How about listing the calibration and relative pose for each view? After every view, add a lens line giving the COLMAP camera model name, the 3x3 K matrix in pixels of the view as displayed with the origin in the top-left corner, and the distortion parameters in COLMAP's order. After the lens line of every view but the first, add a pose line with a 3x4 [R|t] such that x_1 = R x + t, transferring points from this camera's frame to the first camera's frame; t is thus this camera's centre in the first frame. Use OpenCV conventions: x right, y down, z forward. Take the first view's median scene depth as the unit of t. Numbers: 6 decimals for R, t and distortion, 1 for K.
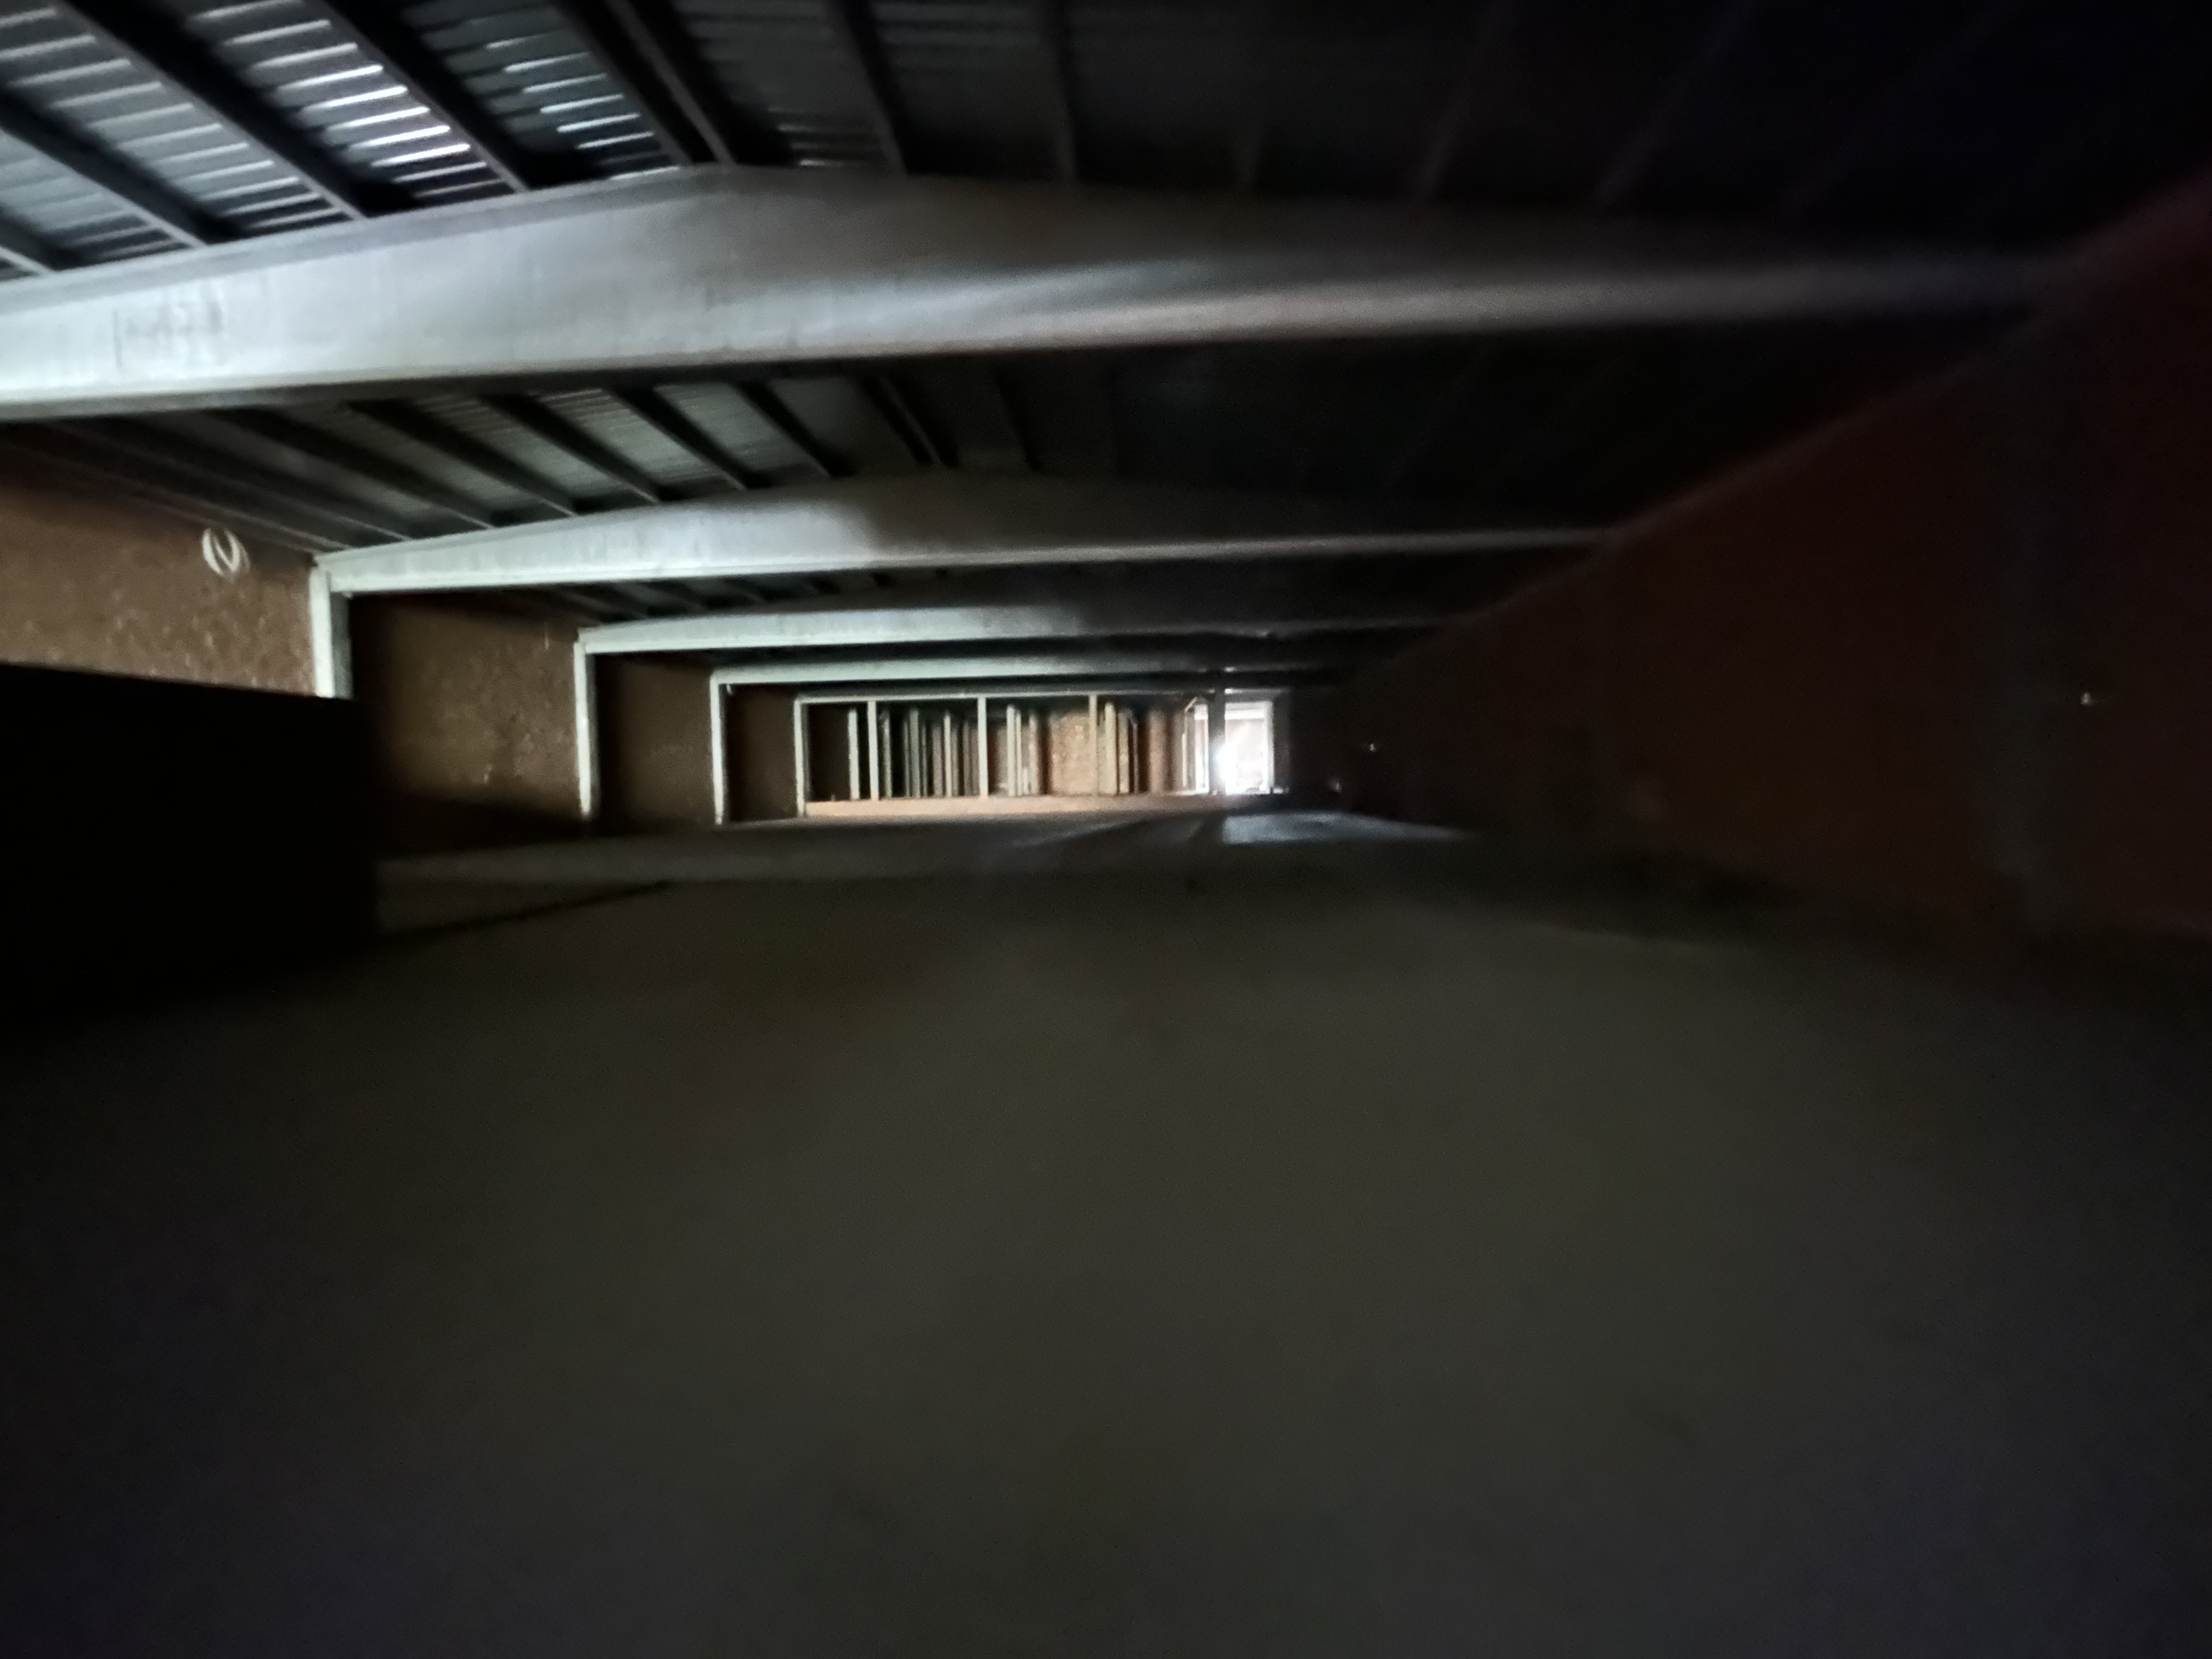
lens RADIAL K [[889.0, 0, 1100.4], [0, 889.0, 814.5], [0, 0, 1]] dist [0.001647, -0.000093]
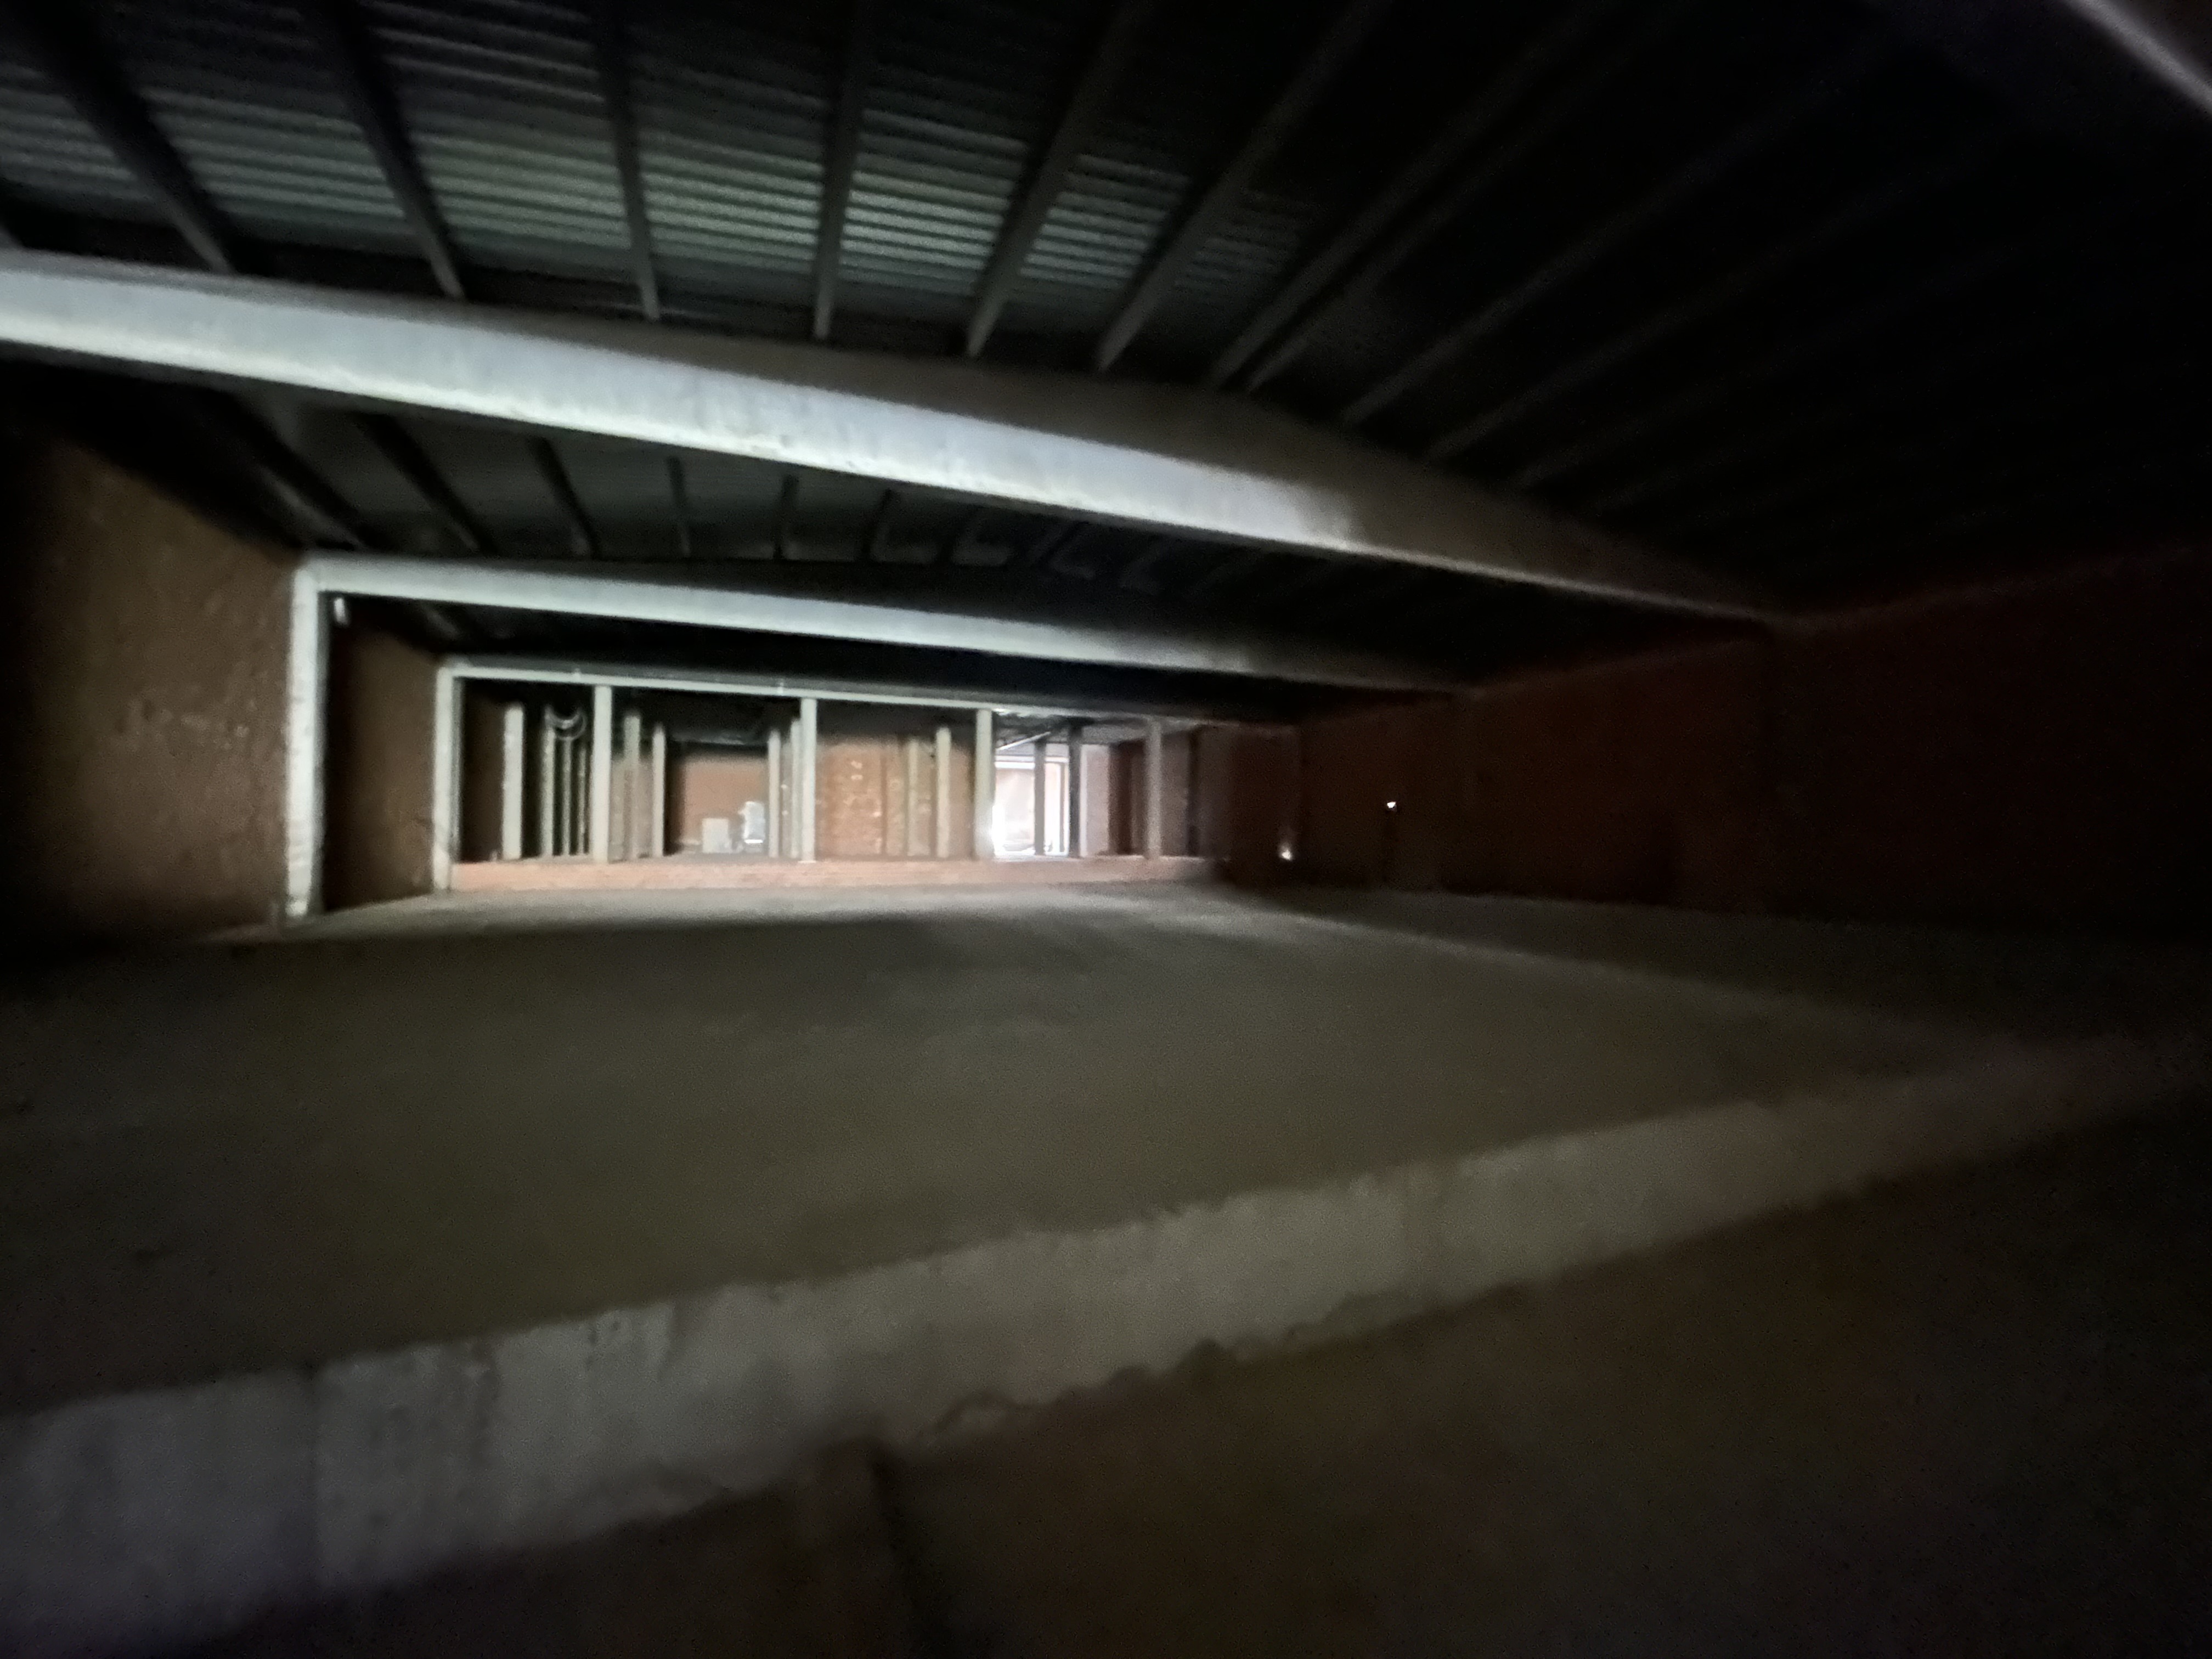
lens RADIAL K [[889.0, 0, 1100.6], [0, 889.0, 822.3], [0, 0, 1]] dist [0.001647, -0.000093]
pose [[0.896166, 0.033830, 0.442427, -0.366259], [-0.006134, 0.997939, -0.063882, -0.012404], [-0.443676, 0.054535, 0.894526, 0.601957]]
